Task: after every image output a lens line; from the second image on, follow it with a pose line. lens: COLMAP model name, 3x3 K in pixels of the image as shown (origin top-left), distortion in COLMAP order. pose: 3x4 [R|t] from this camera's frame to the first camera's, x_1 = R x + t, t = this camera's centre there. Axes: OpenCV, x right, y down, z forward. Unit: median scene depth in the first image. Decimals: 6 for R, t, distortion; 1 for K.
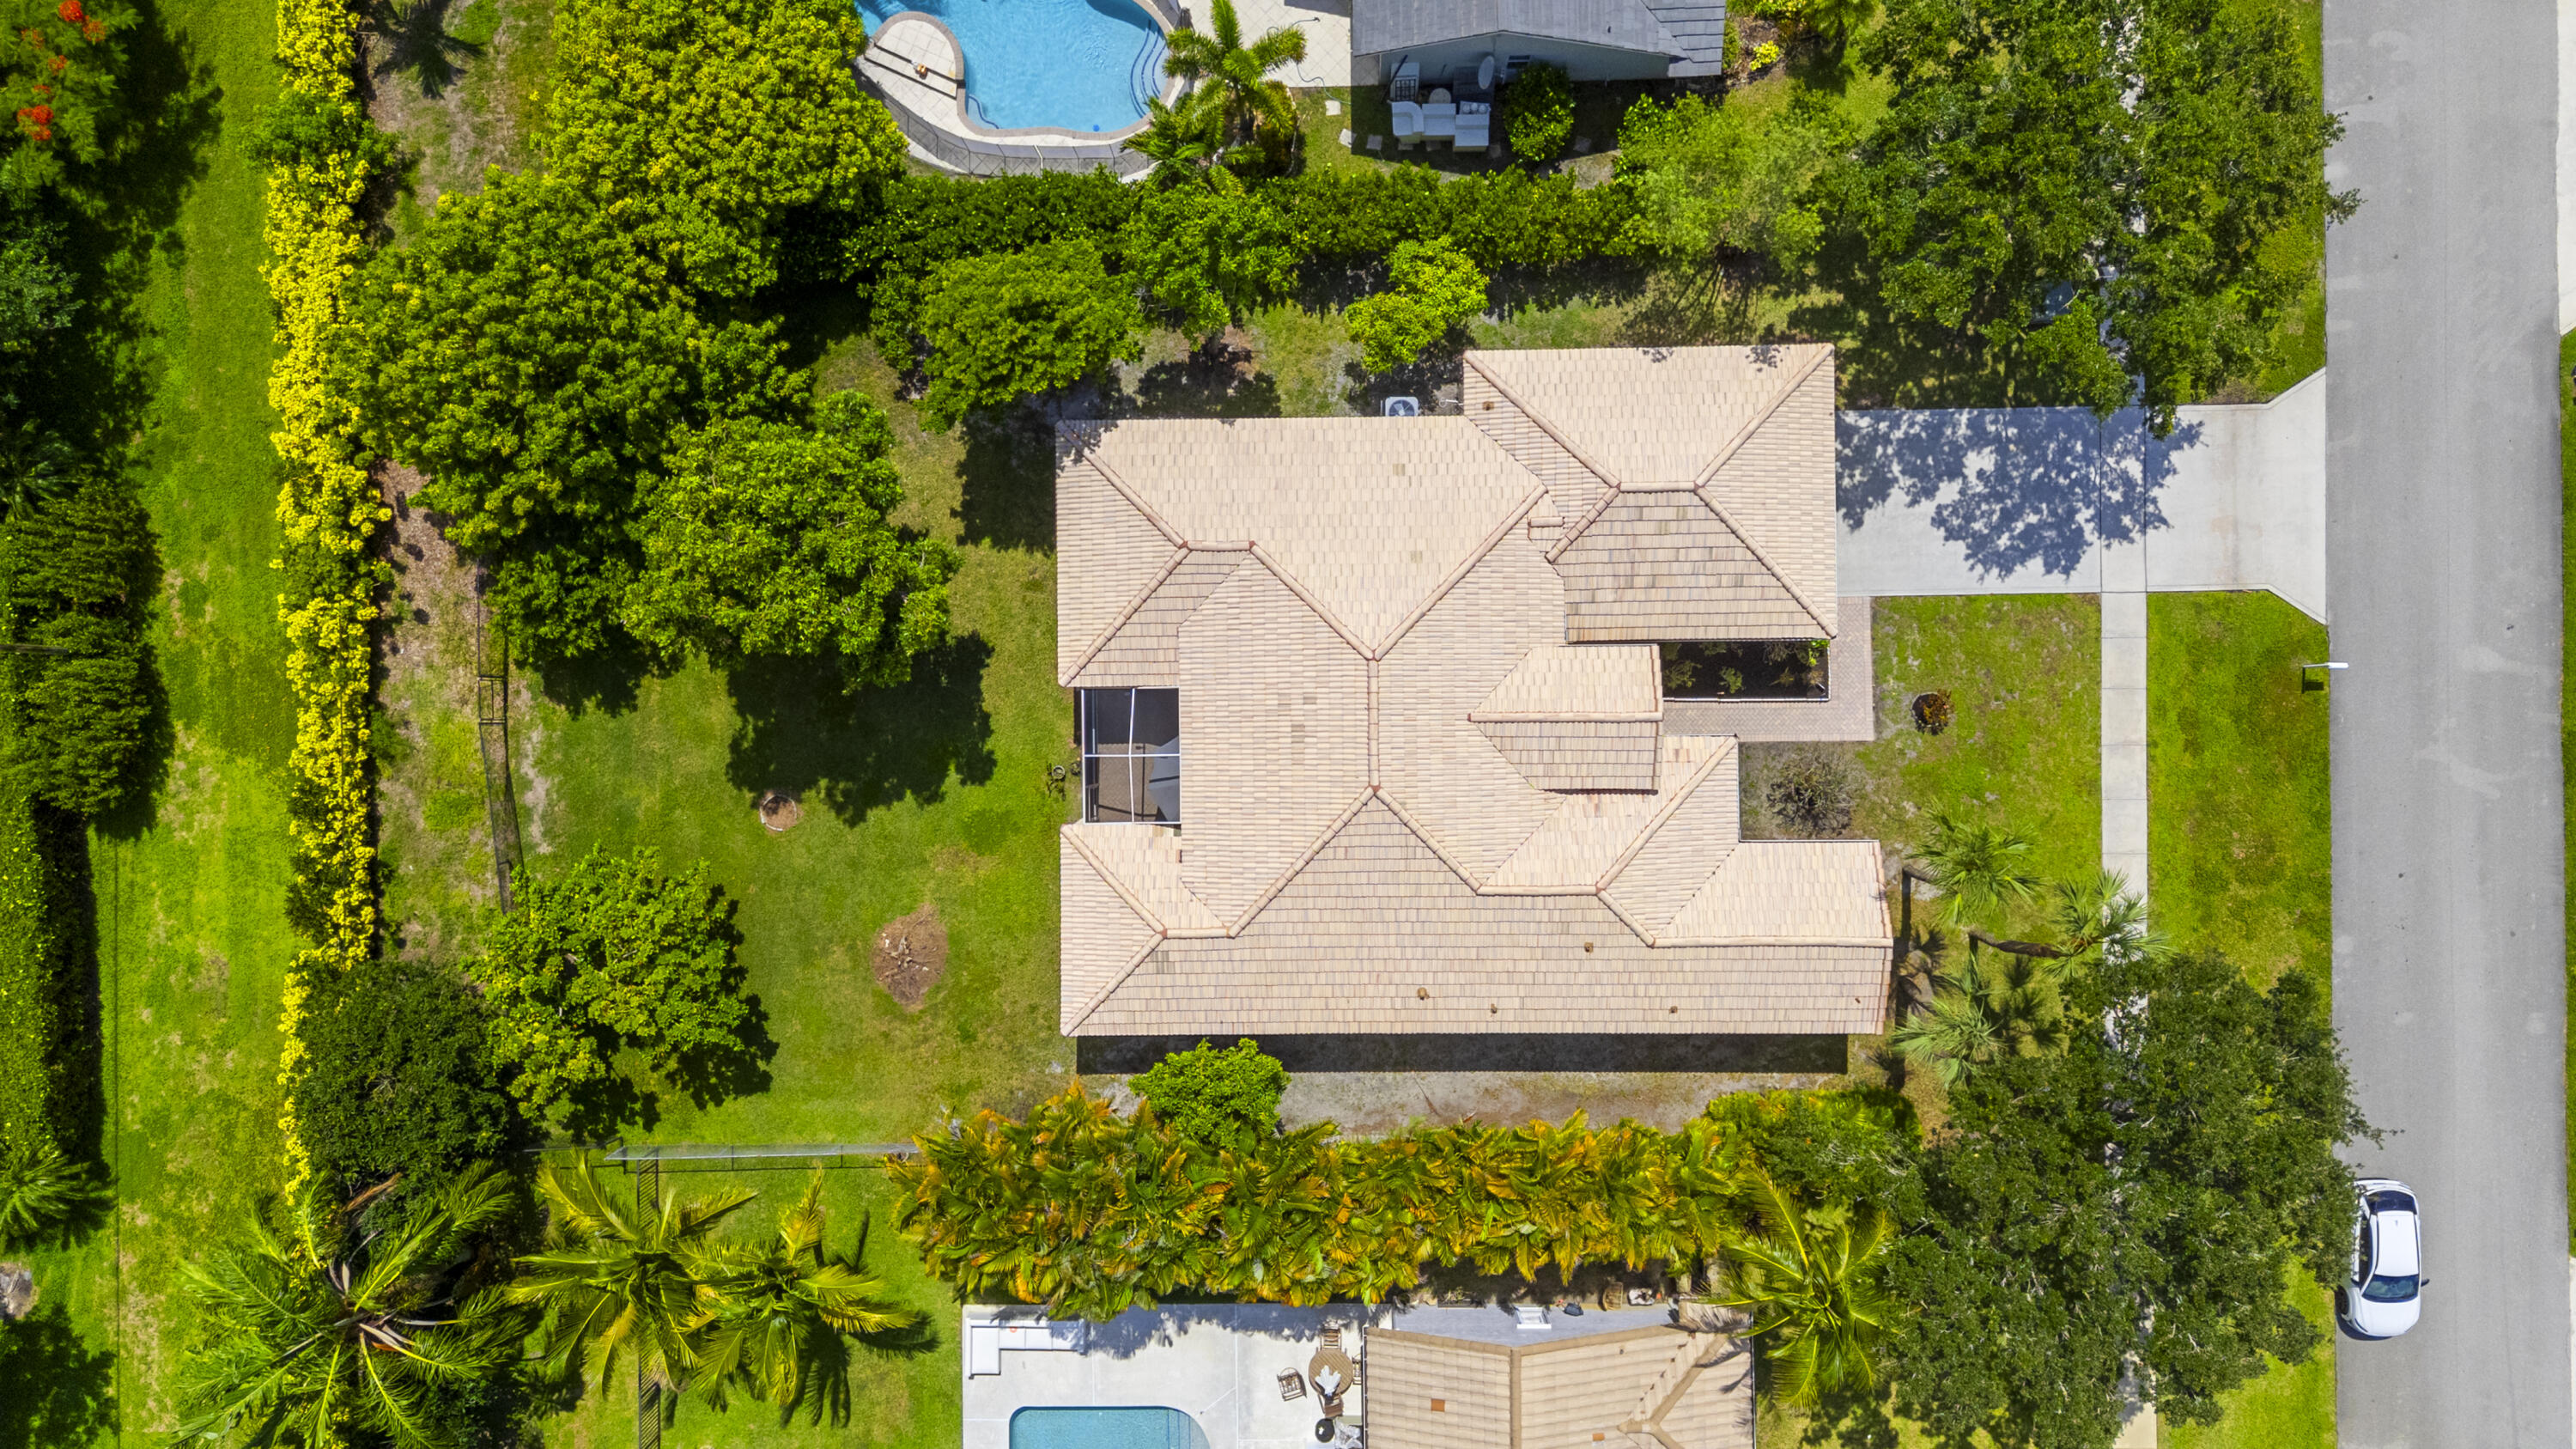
lens RADIAL K [[1912.4, 0, 1288.0], [0, 1912.4, 724.5], [0, 0, 1]] dist [0.032349, 0.000000]
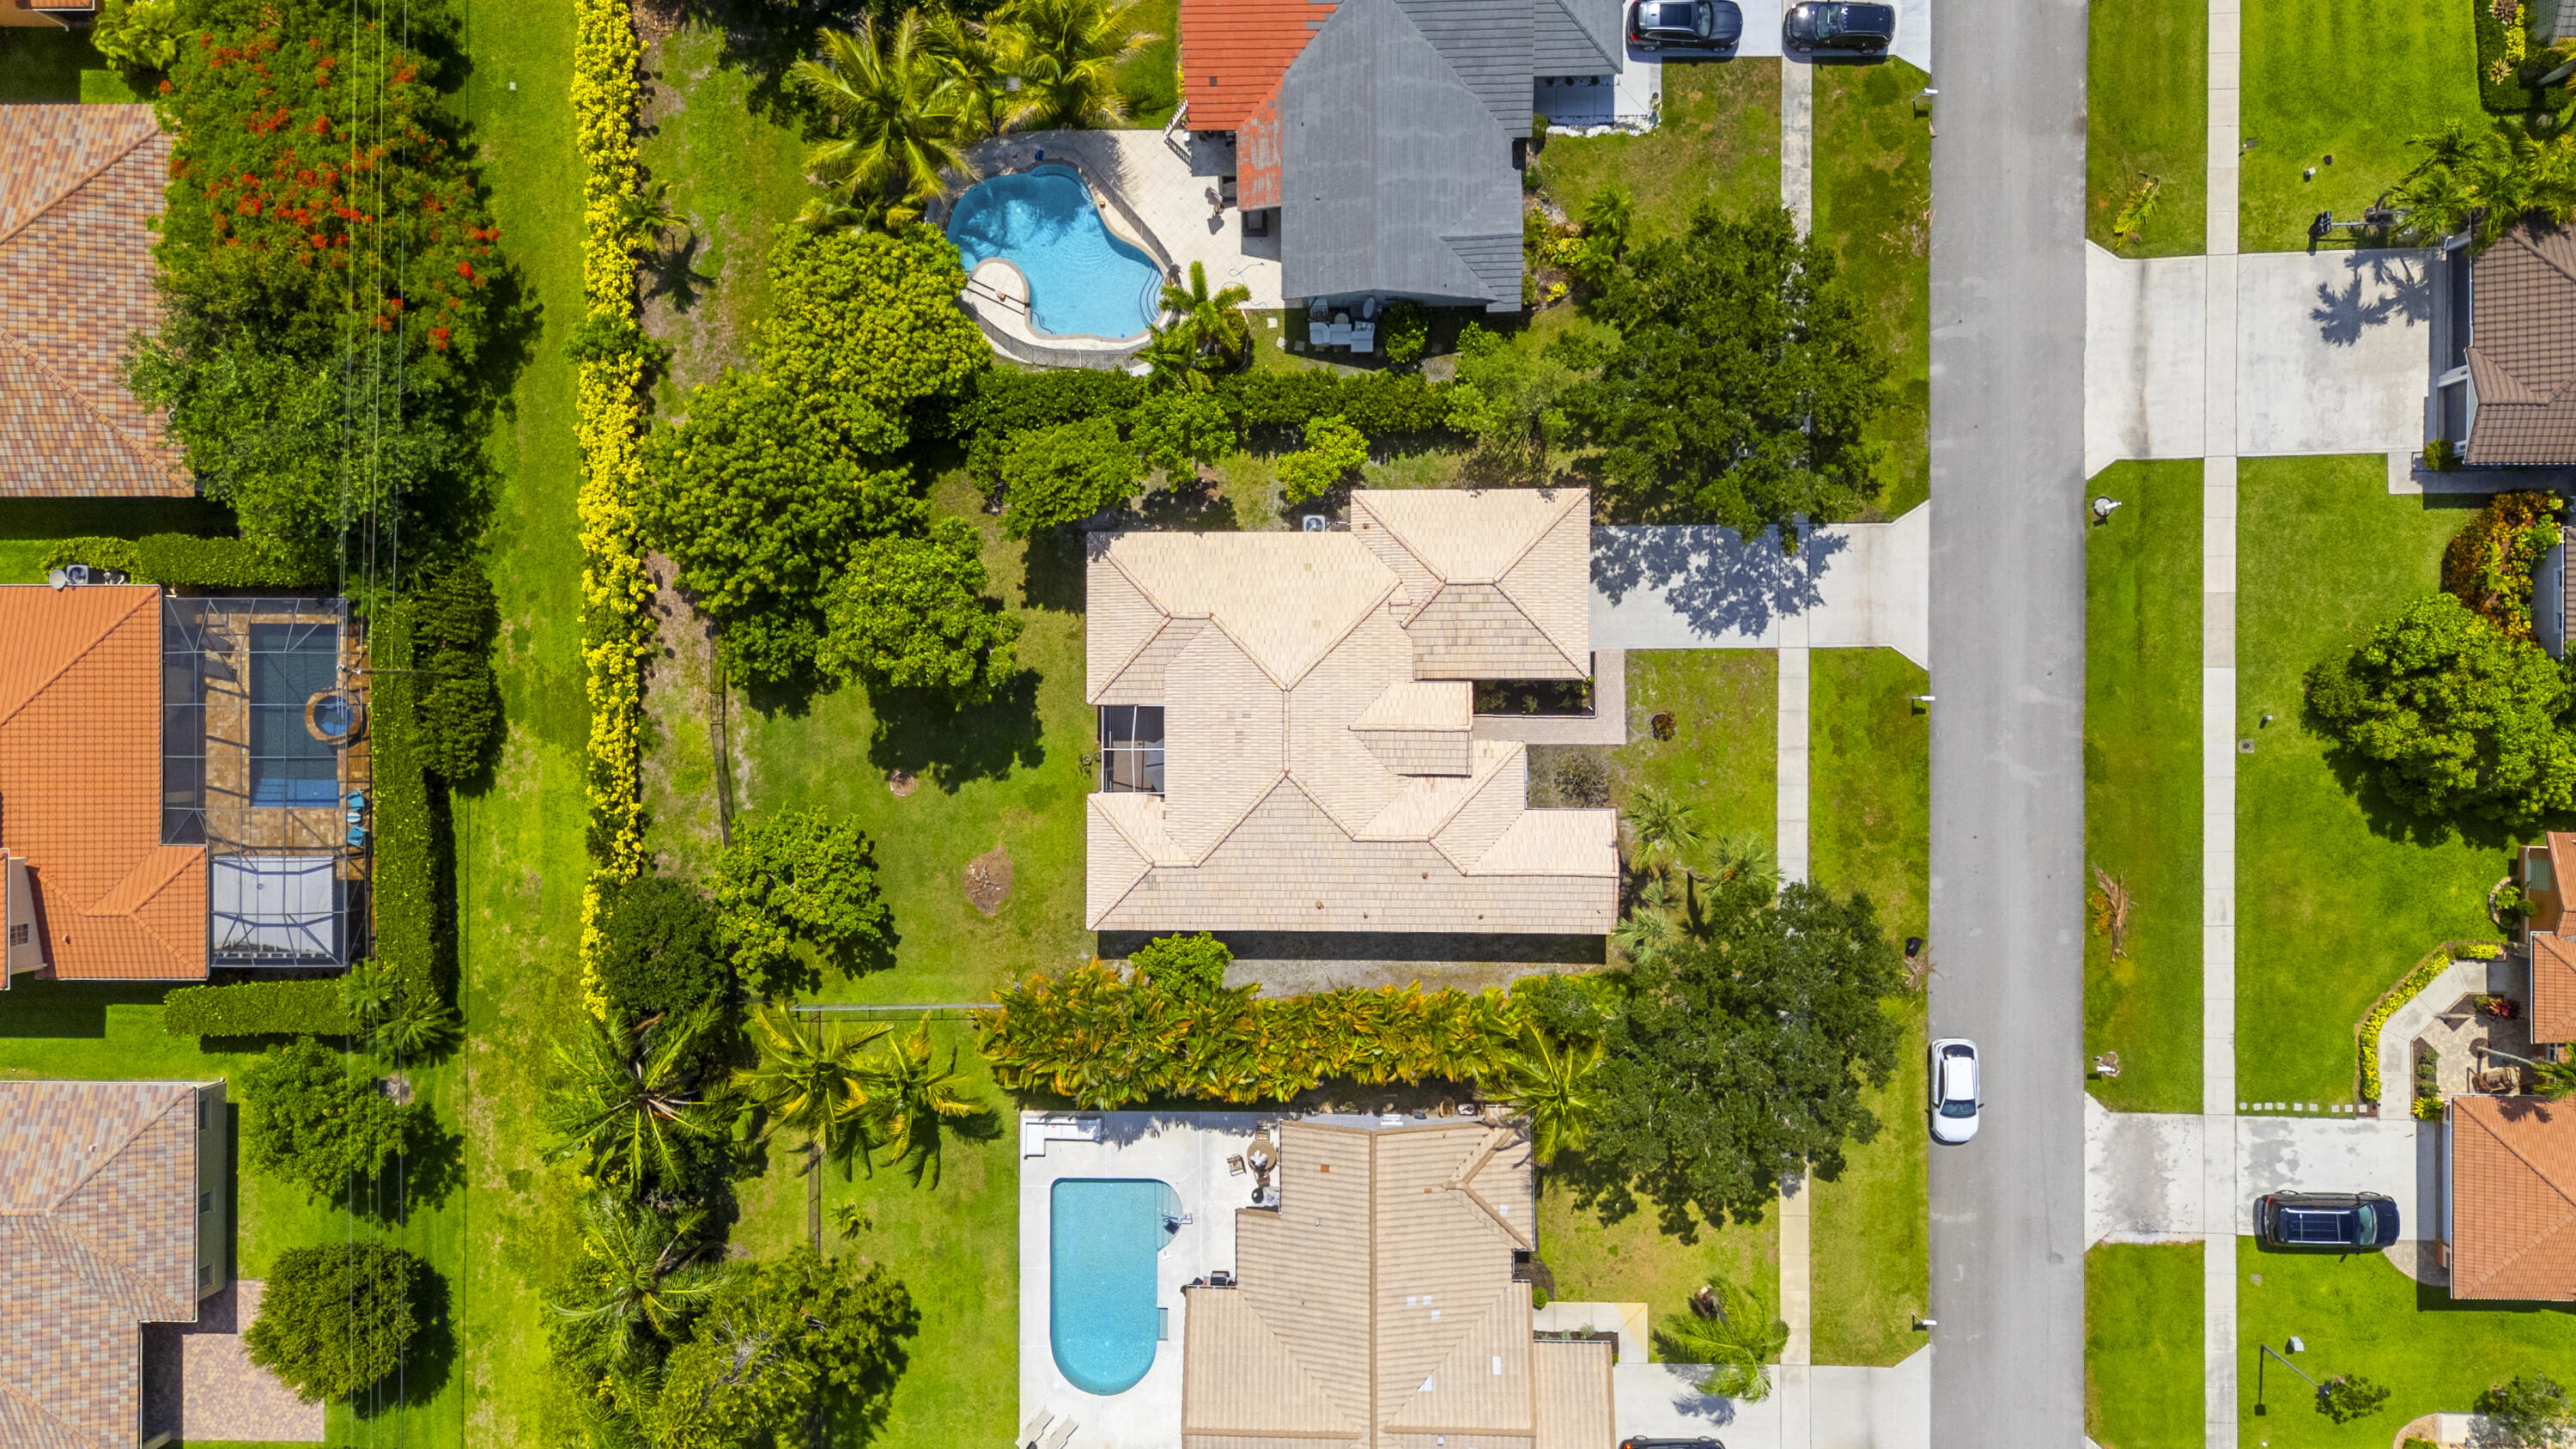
lens RADIAL K [[1905.3, 0, 1296.3], [0, 1905.3, 717.3], [0, 0, 1]] dist [0.049966, -0.005957]
pose [[0.999761, 0.010266, -0.019280, 0.075882], [-0.010171, 0.999936, 0.005037, -0.018184], [0.019331, -0.004840, 0.999801, -0.516467]]
